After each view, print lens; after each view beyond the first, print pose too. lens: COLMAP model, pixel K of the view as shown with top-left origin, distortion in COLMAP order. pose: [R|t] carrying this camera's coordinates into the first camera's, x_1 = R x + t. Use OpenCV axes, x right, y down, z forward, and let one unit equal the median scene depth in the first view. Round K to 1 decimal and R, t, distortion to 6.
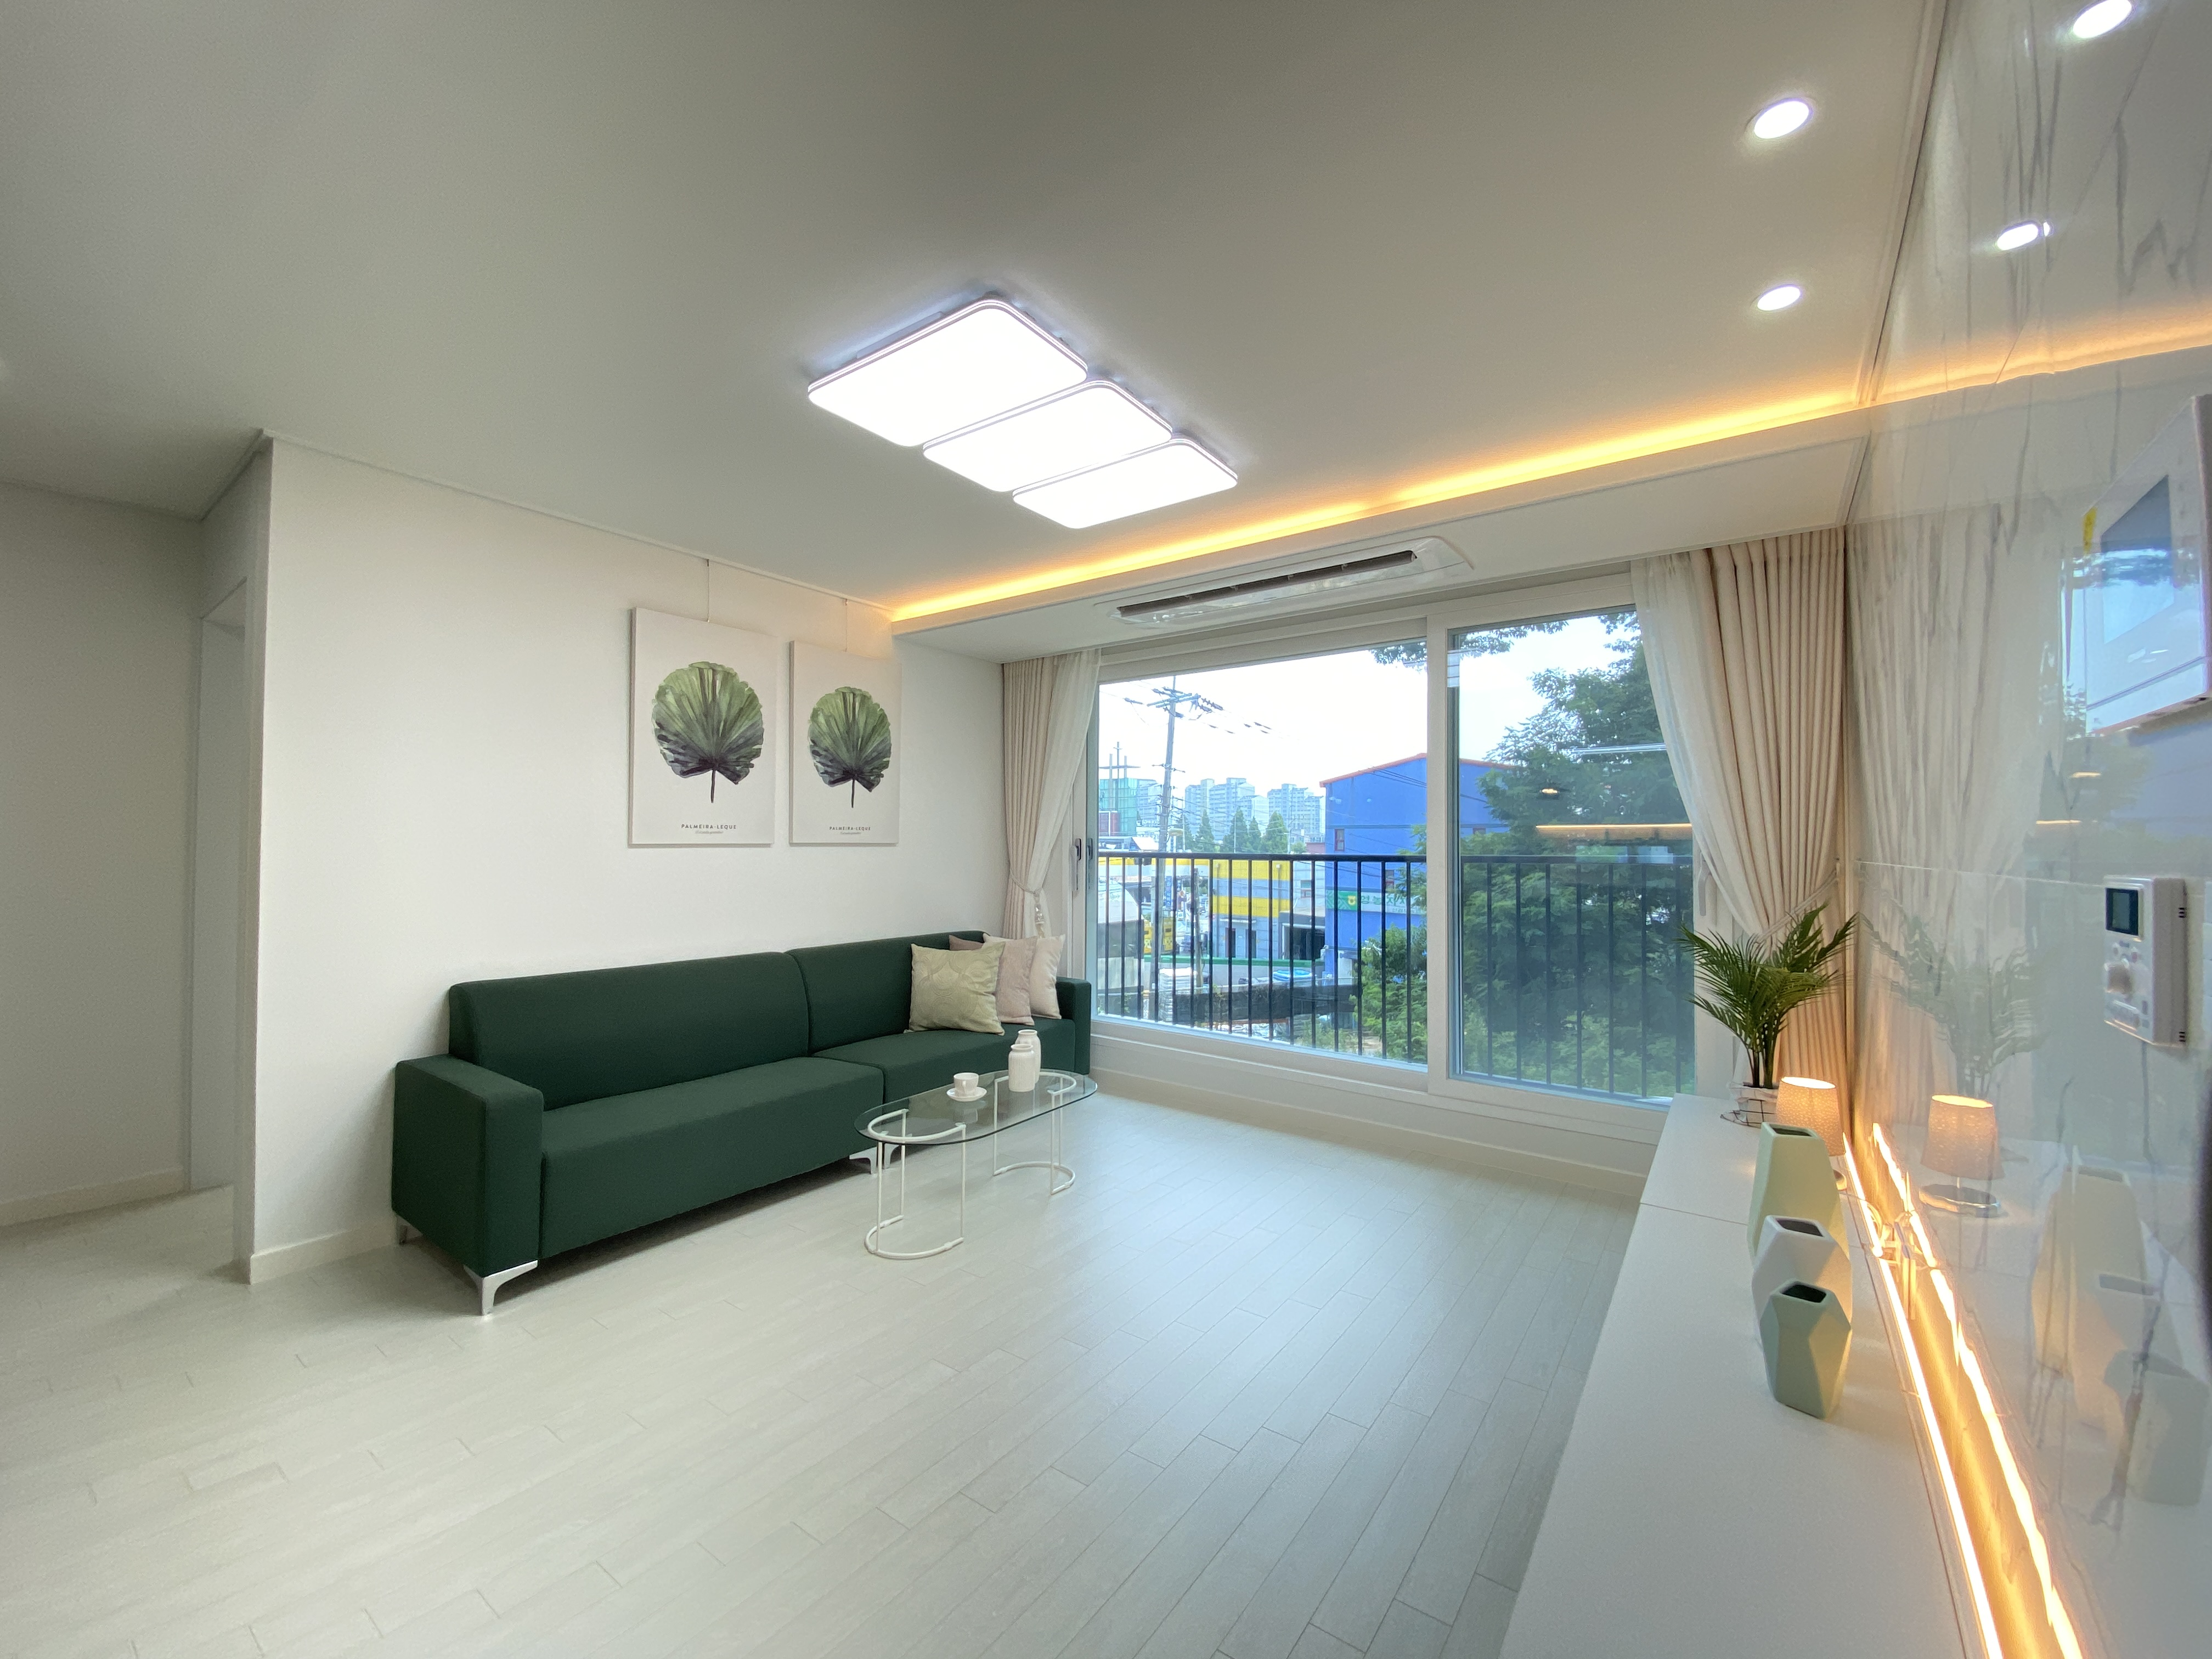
lens RADIAL K [[890.4, 0, 1090.1], [0, 890.4, 829.9], [0, 0, 1]] dist [0.027309, -0.023266]
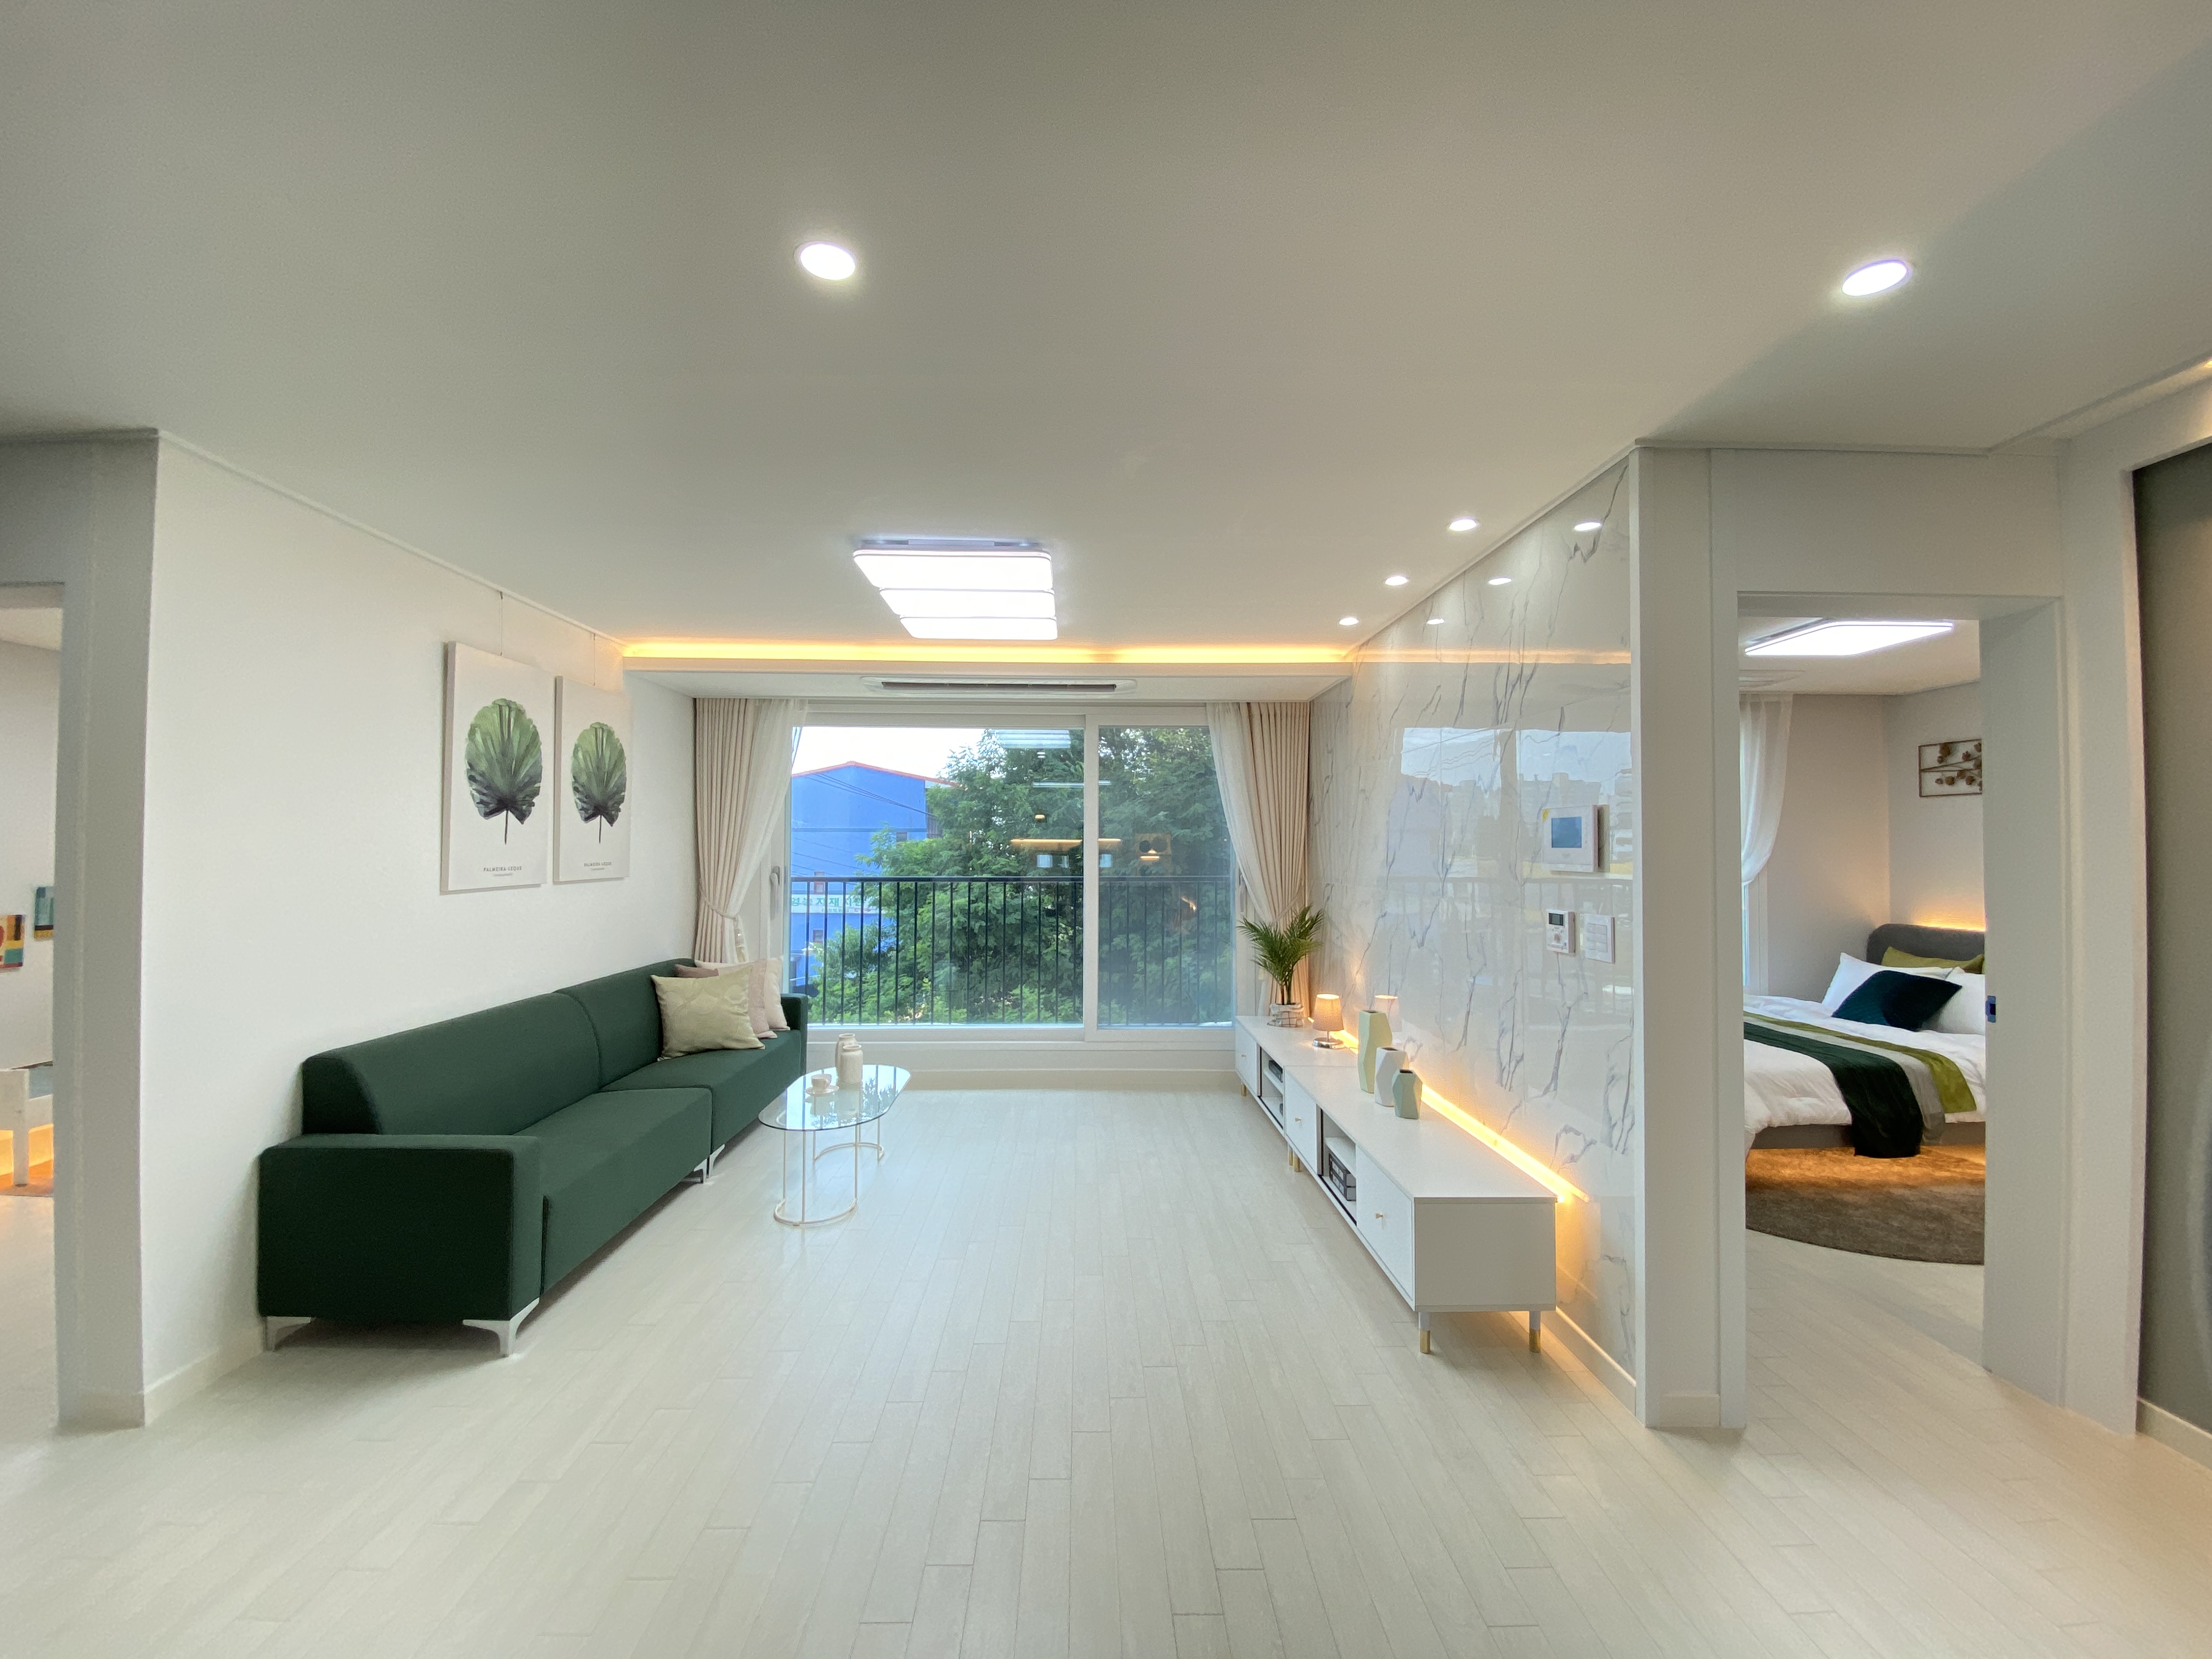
lens RADIAL K [[896.9, 0, 1088.8], [0, 896.9, 829.4], [0, 0, 1]] dist [0.015051, -0.018263]
pose [[0.793055, 0.008098, 0.609097, -0.524137], [-0.008914, 0.999959, -0.001688, -0.051127], [-0.609085, -0.004091, 0.793094, -0.158125]]
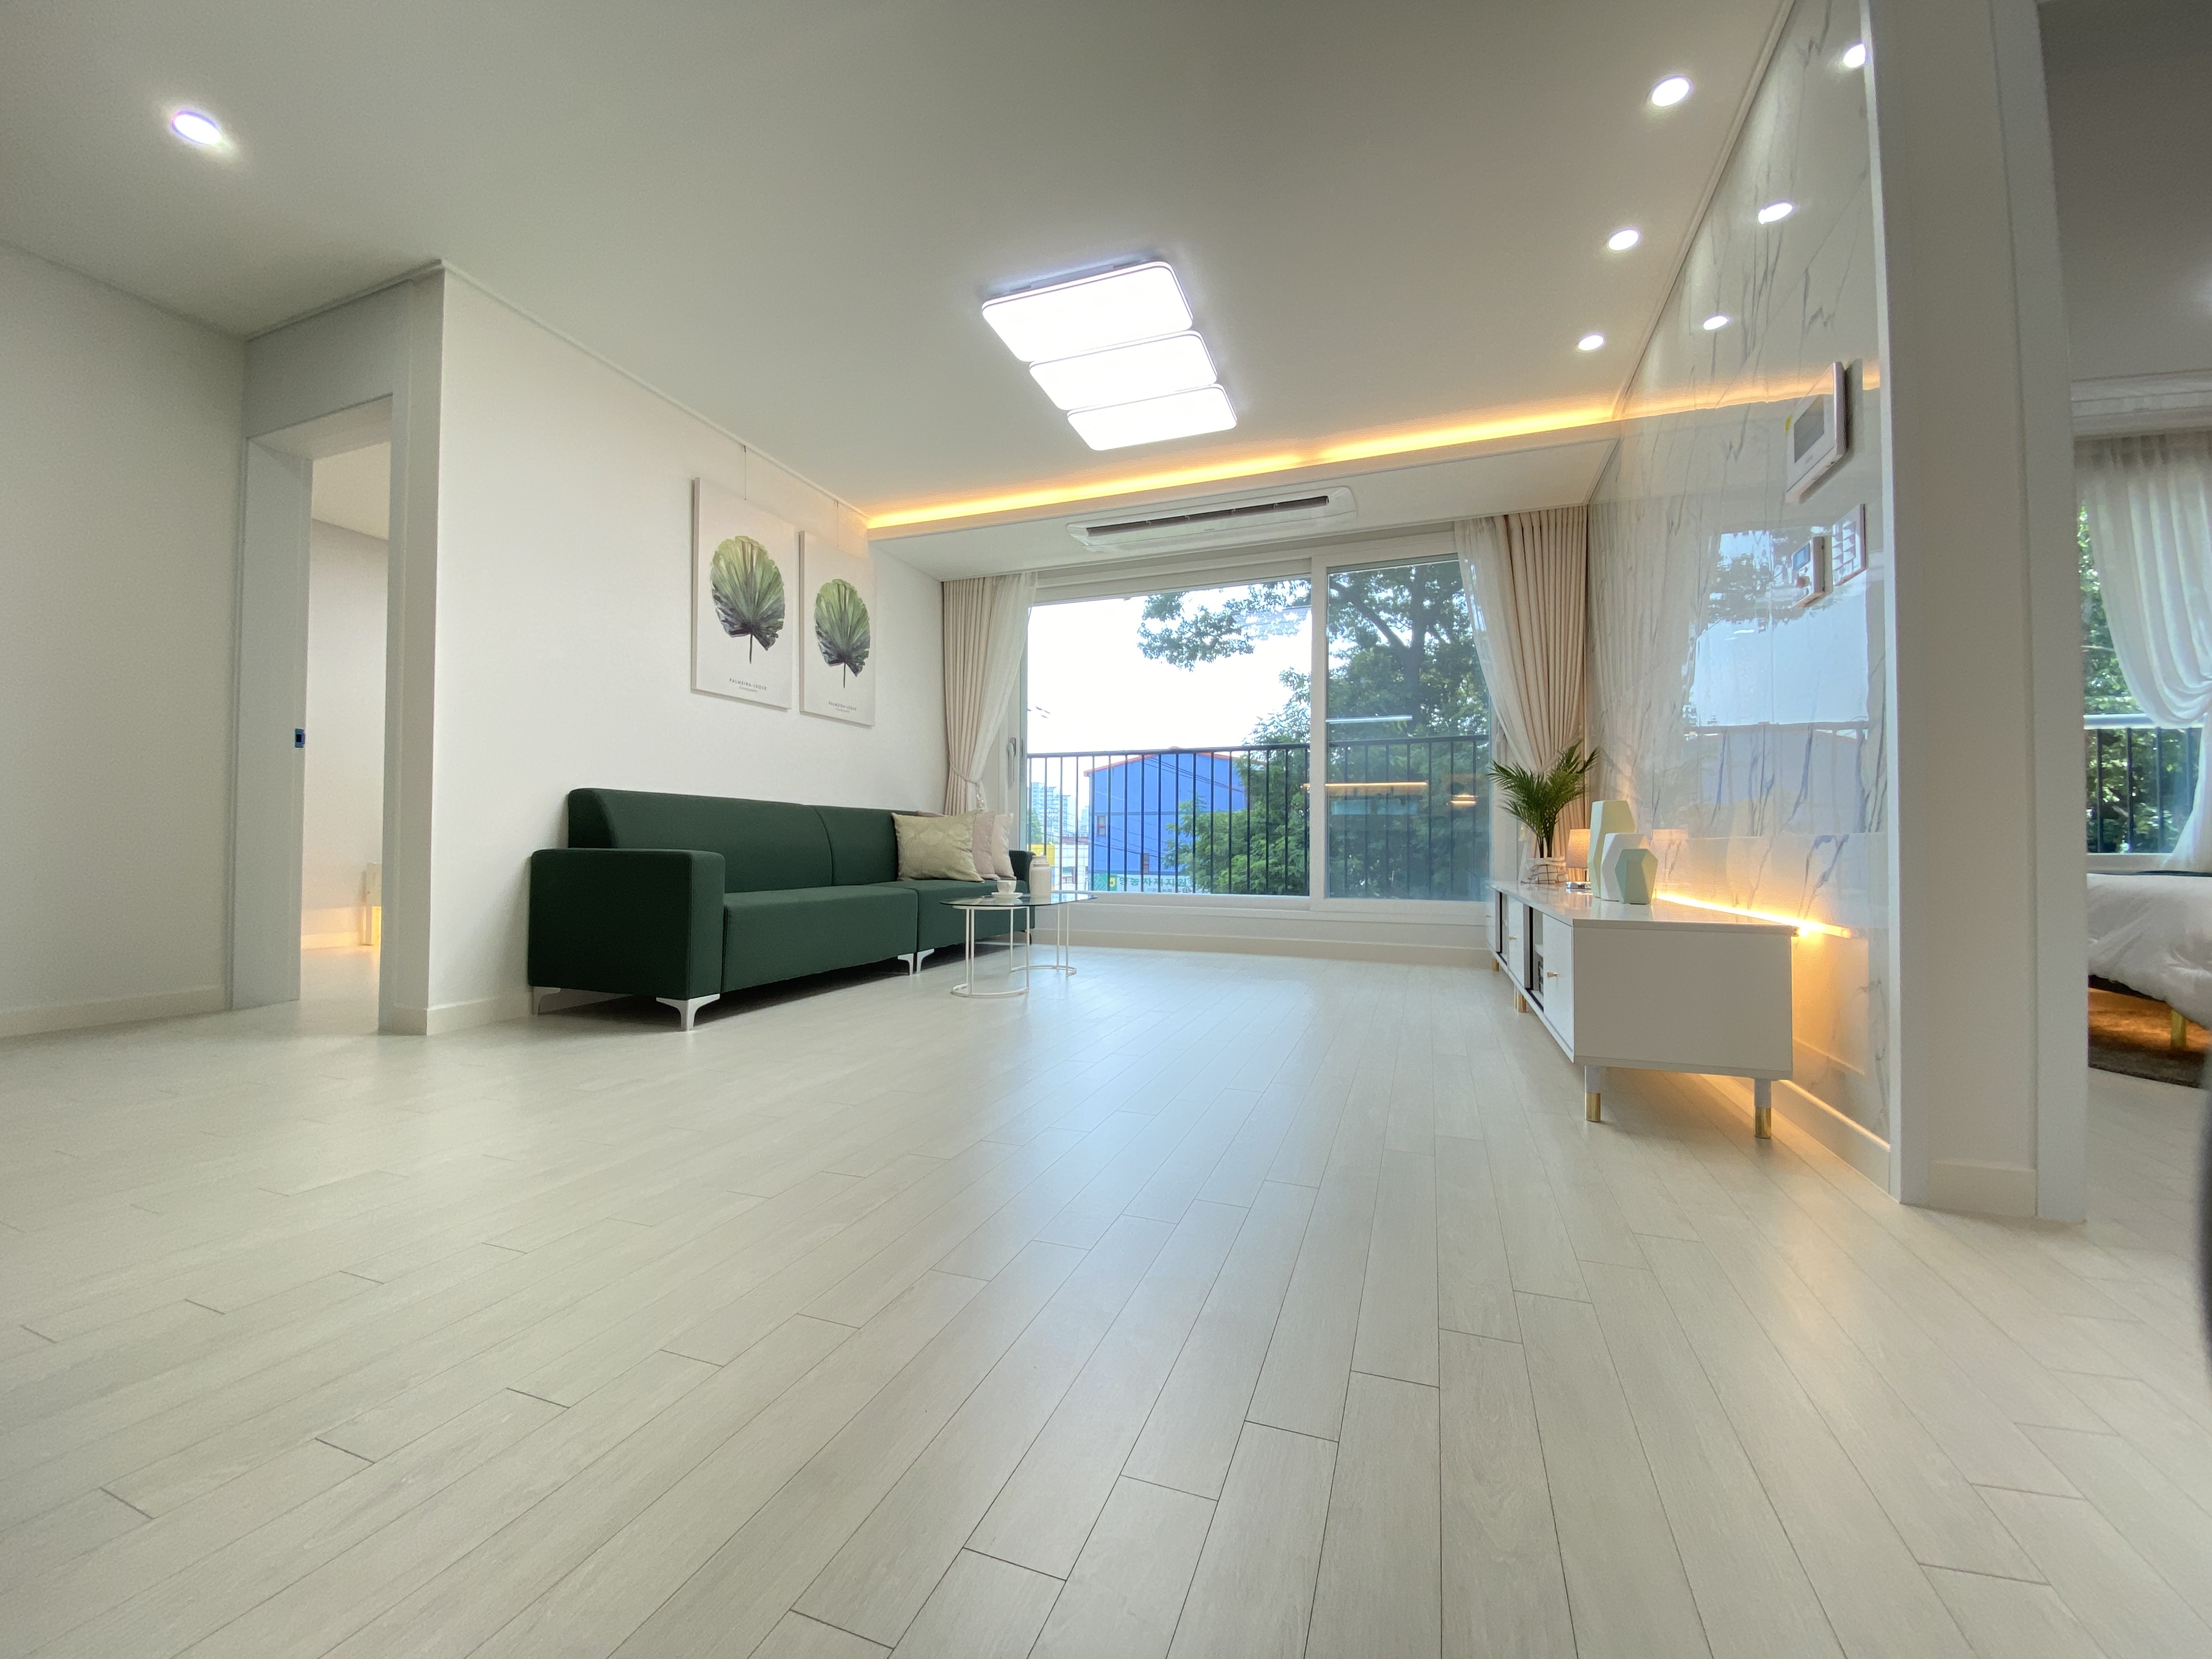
lens RADIAL K [[890.9, 0, 1090.7], [0, 890.9, 833.5], [0, 0, 1]] dist [0.017638, -0.019427]
pose [[0.960399, 0.002273, 0.278620, -0.329475], [-0.003810, 0.999980, 0.004974, 0.179142], [-0.278603, -0.005839, 0.960389, -0.201991]]
